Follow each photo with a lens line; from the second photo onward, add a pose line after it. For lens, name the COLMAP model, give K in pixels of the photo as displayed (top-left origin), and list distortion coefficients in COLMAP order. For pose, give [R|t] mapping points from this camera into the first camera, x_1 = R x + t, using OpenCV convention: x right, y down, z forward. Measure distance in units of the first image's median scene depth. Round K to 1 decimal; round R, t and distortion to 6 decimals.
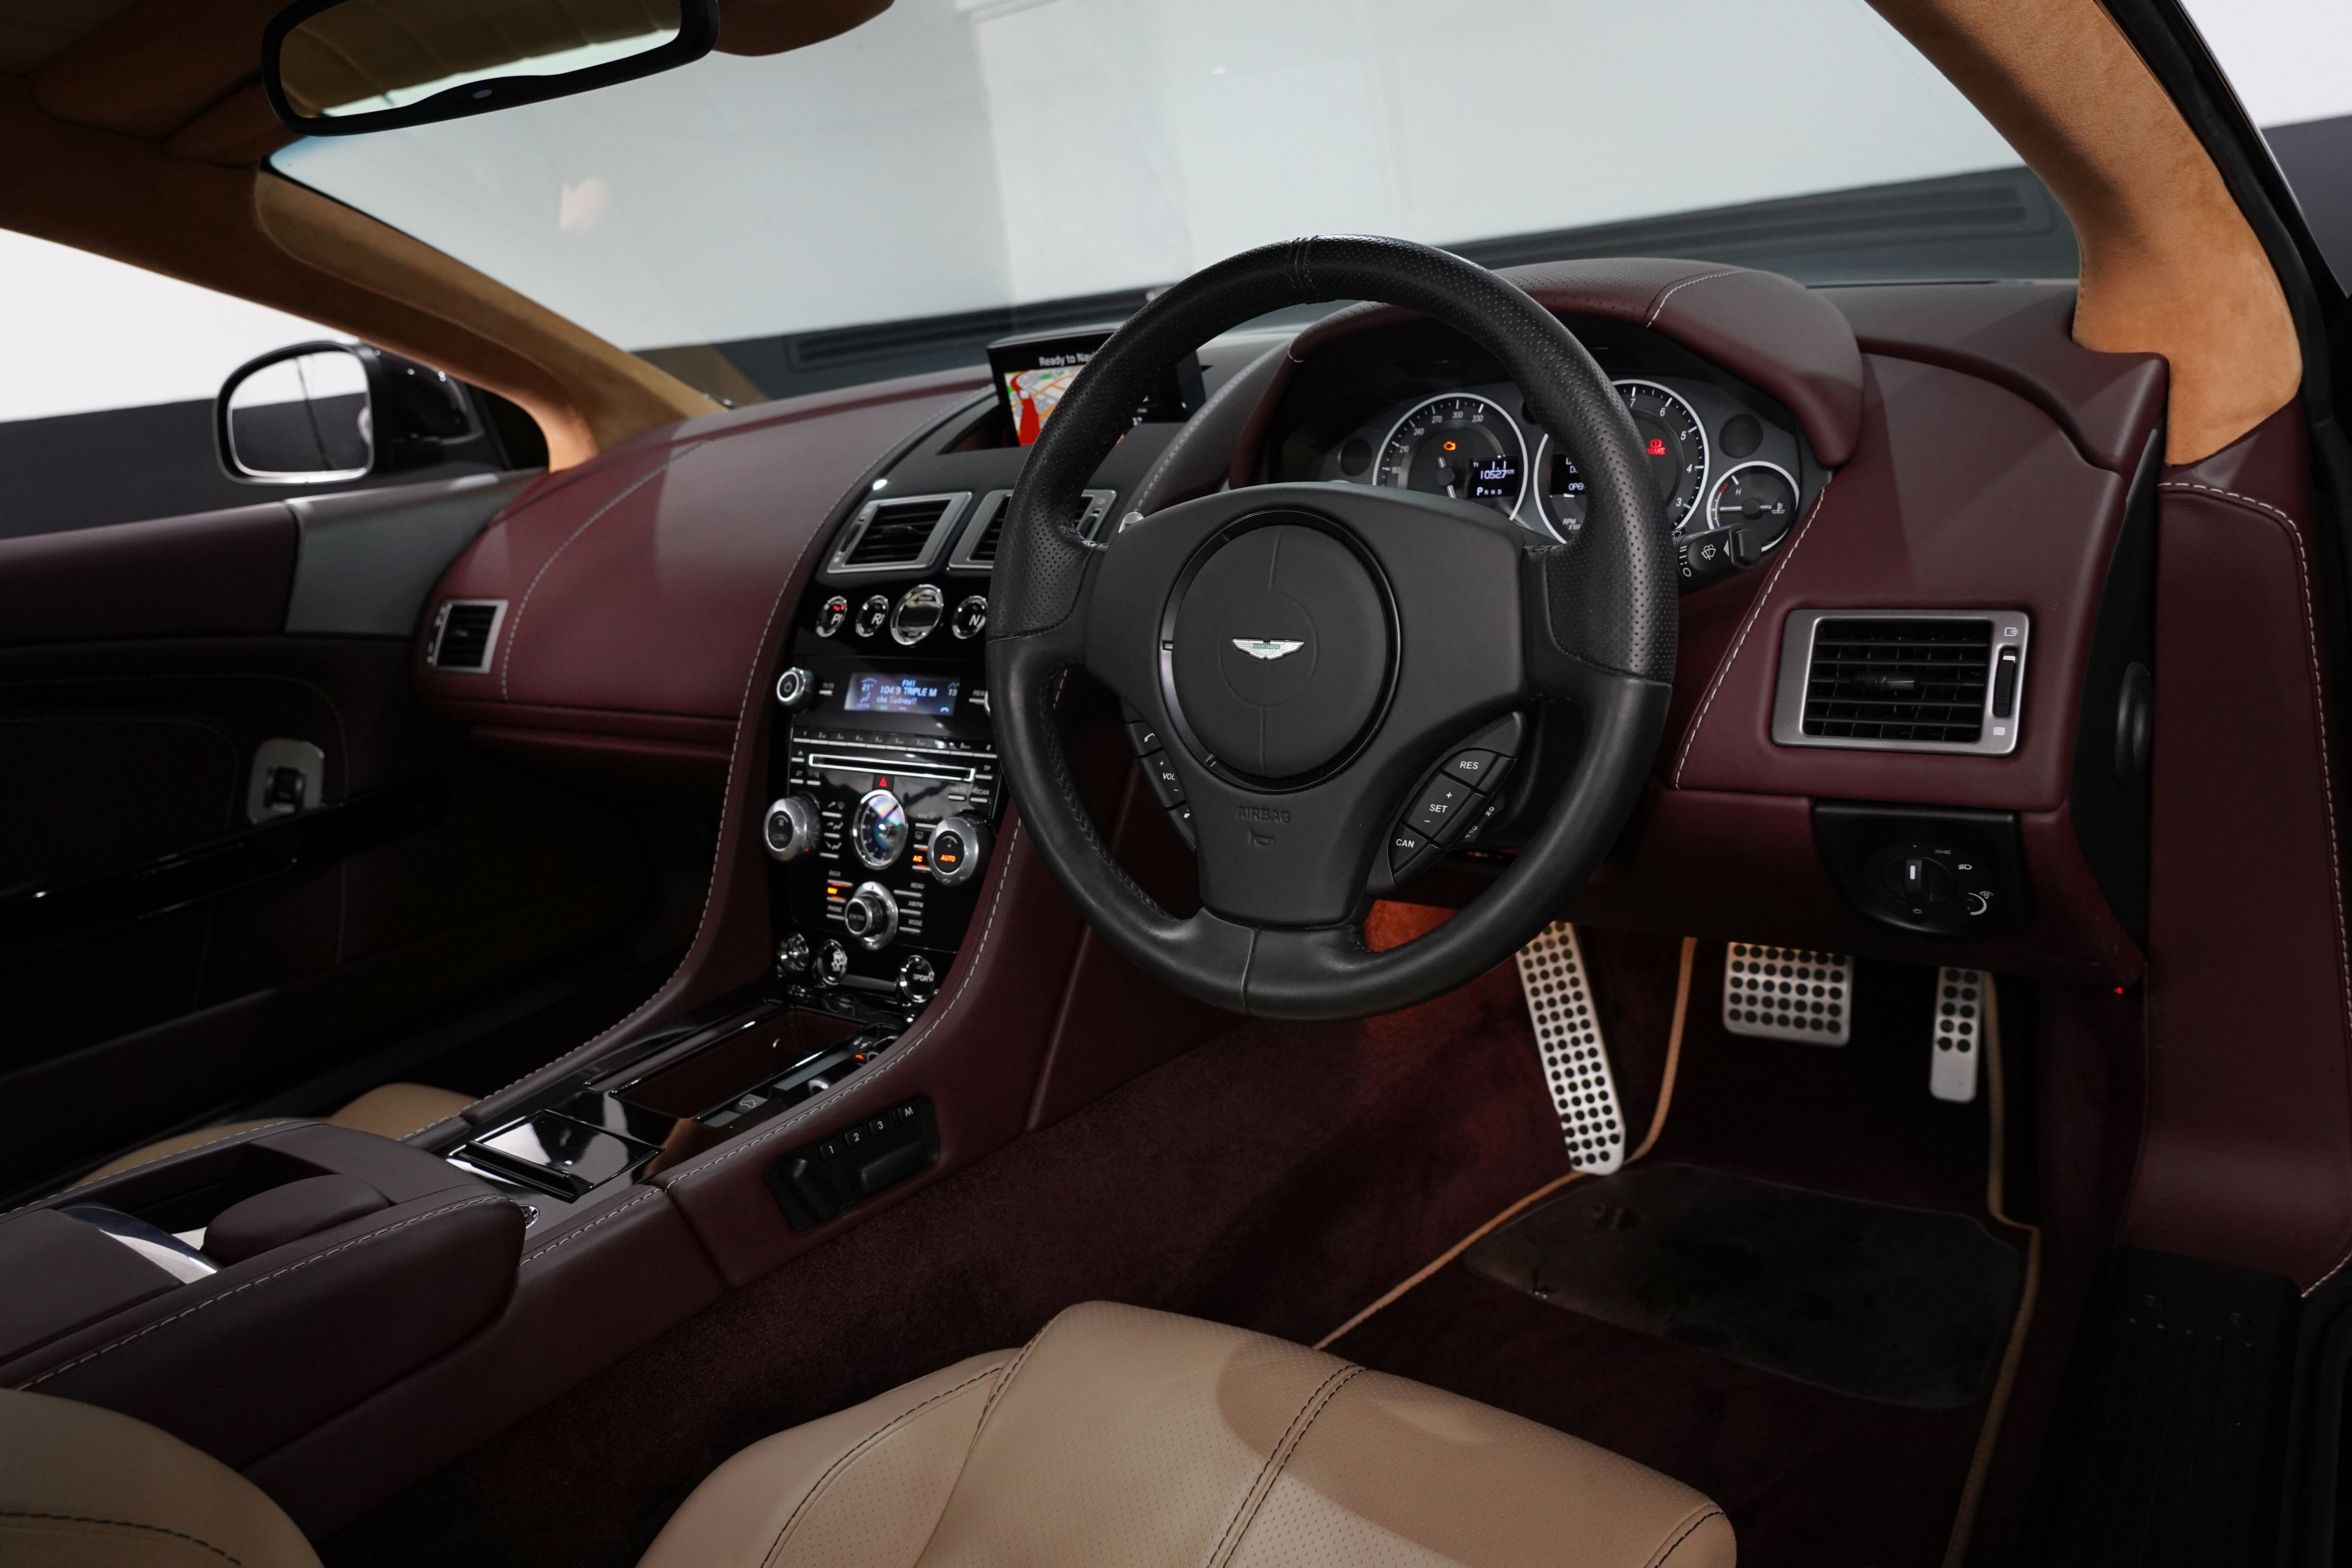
lens RADIAL K [[1639.2, 0, 1176.0], [0, 1639.2, 782.9], [0, 0, 1]] dist [0.000988, 0.002618]
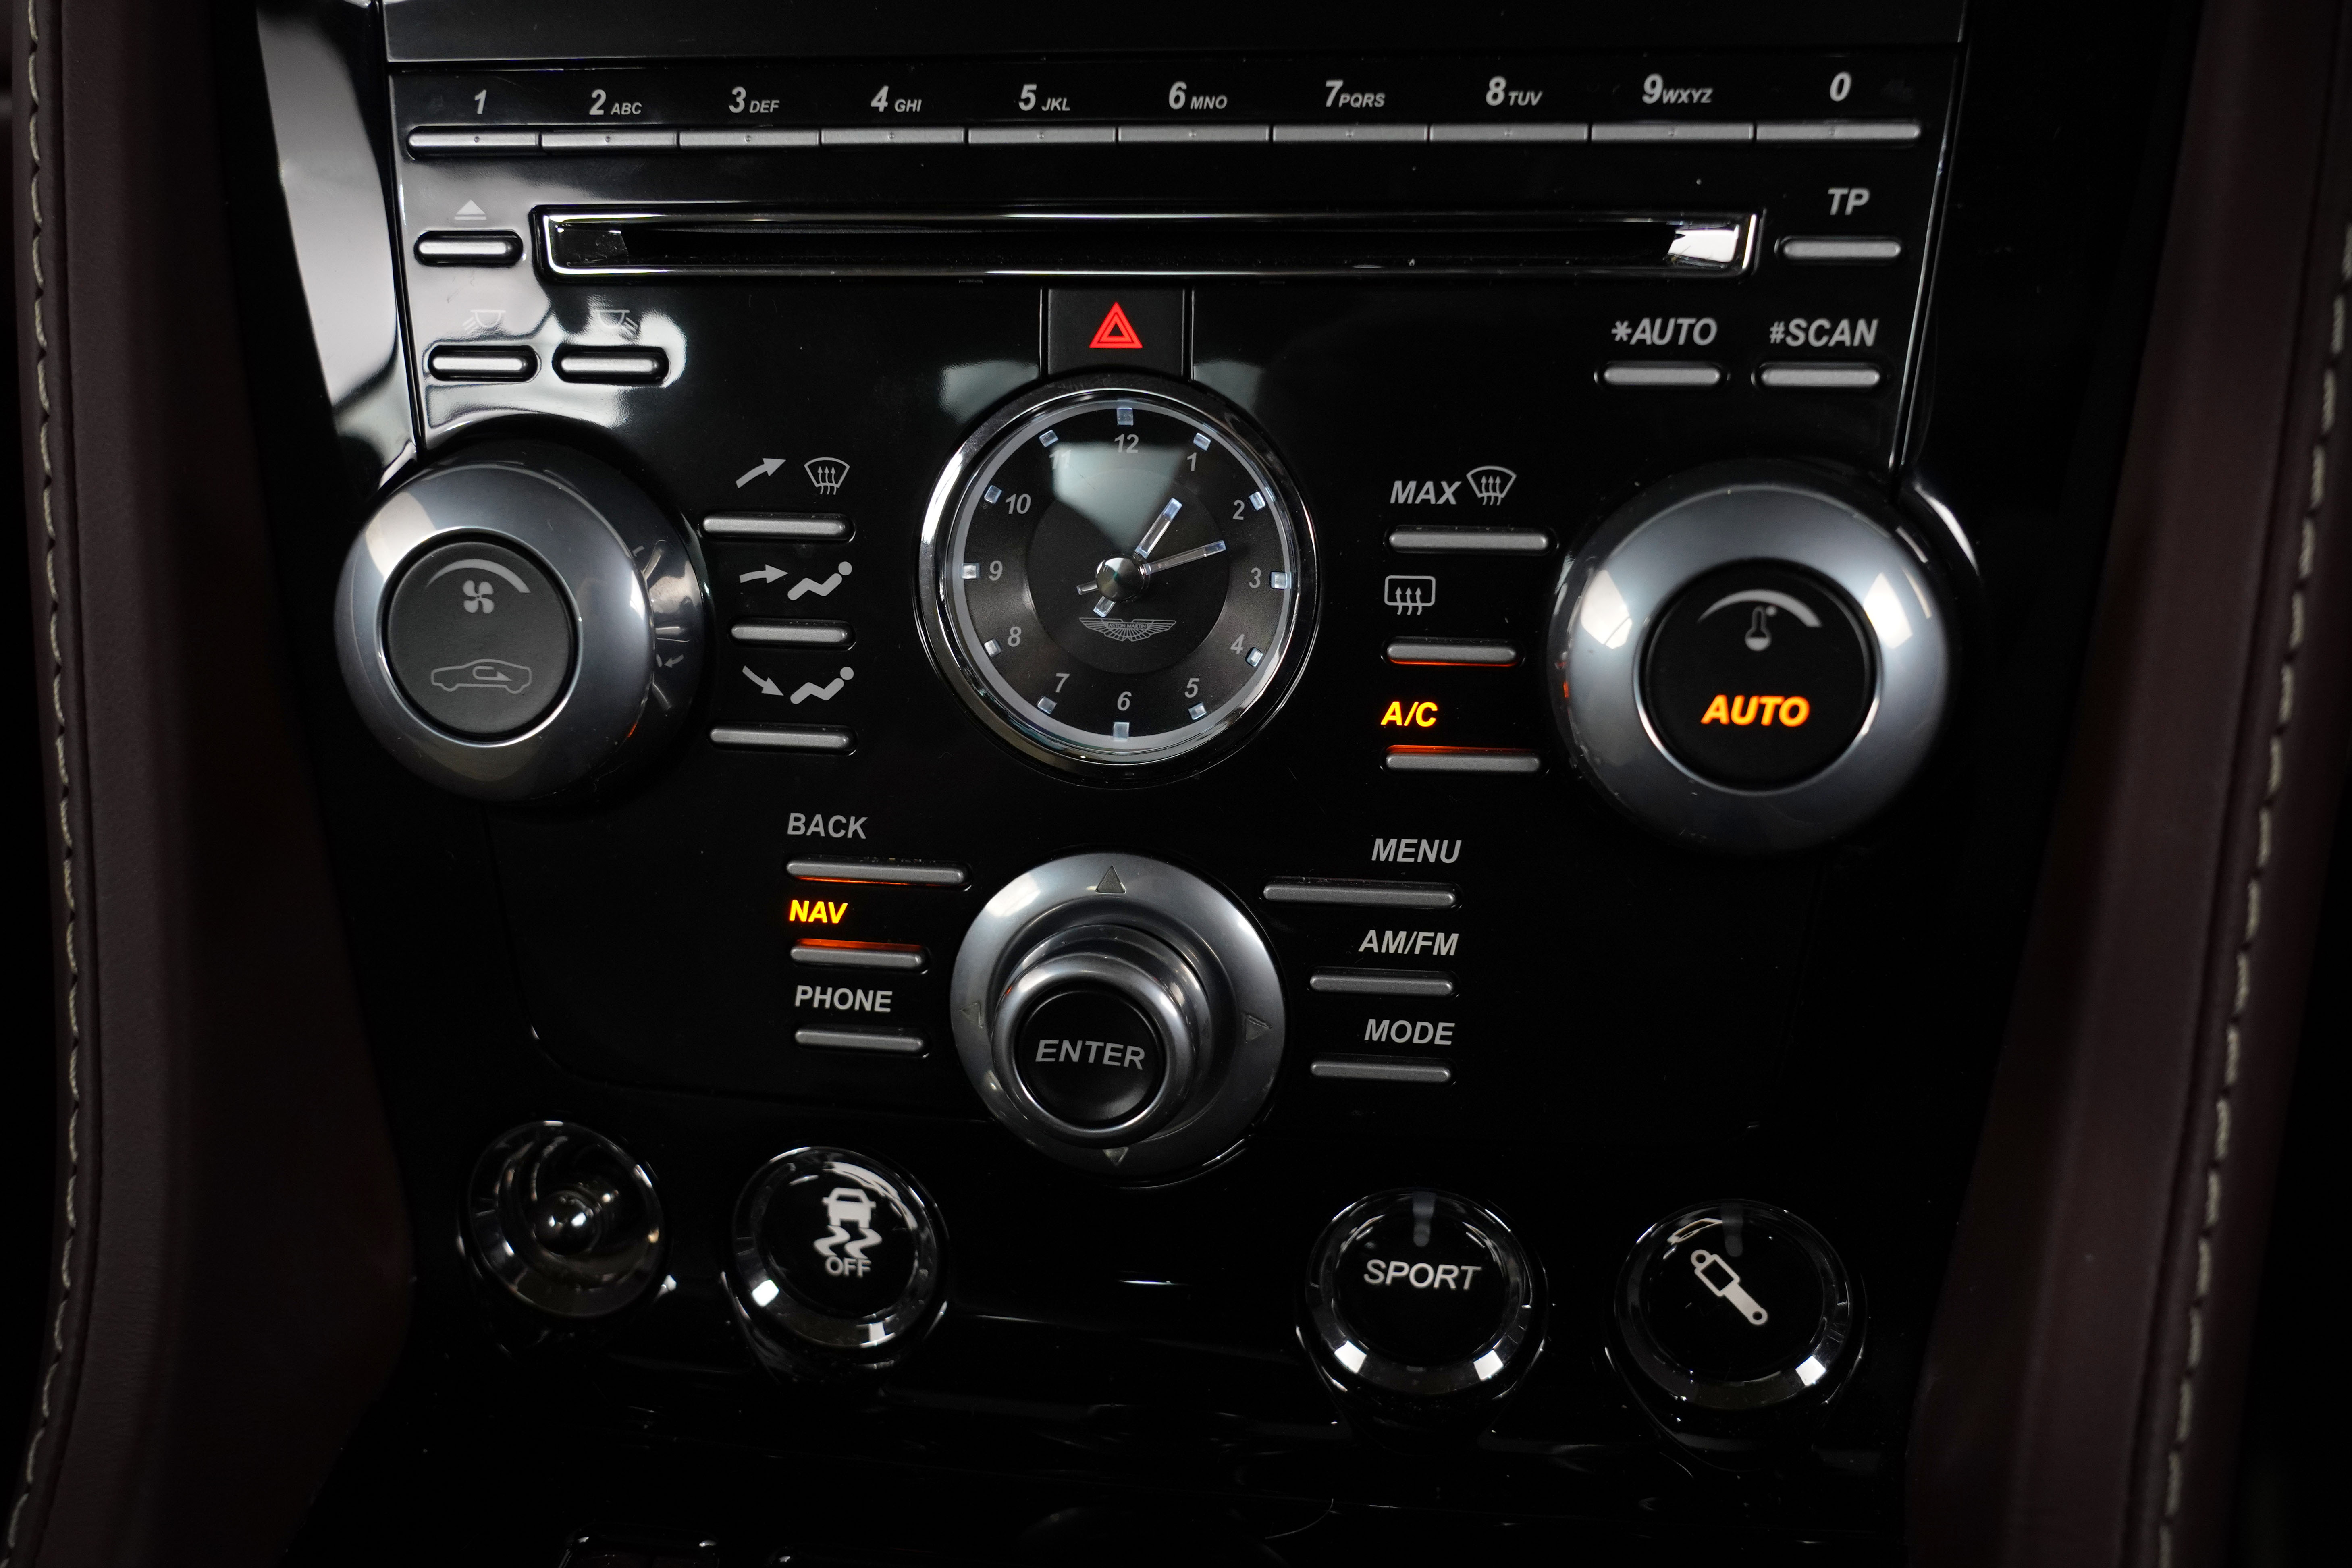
lens RADIAL K [[2414.6, 0, 1174.1], [0, 2414.6, 785.7], [0, 0, 1]] dist [0.009253, 0.000000]
pose [[0.901077, -0.154252, 0.405298, -0.287876], [0.070005, 0.974083, 0.215087, -0.008233], [-0.427971, -0.165437, 0.888522, 0.732786]]
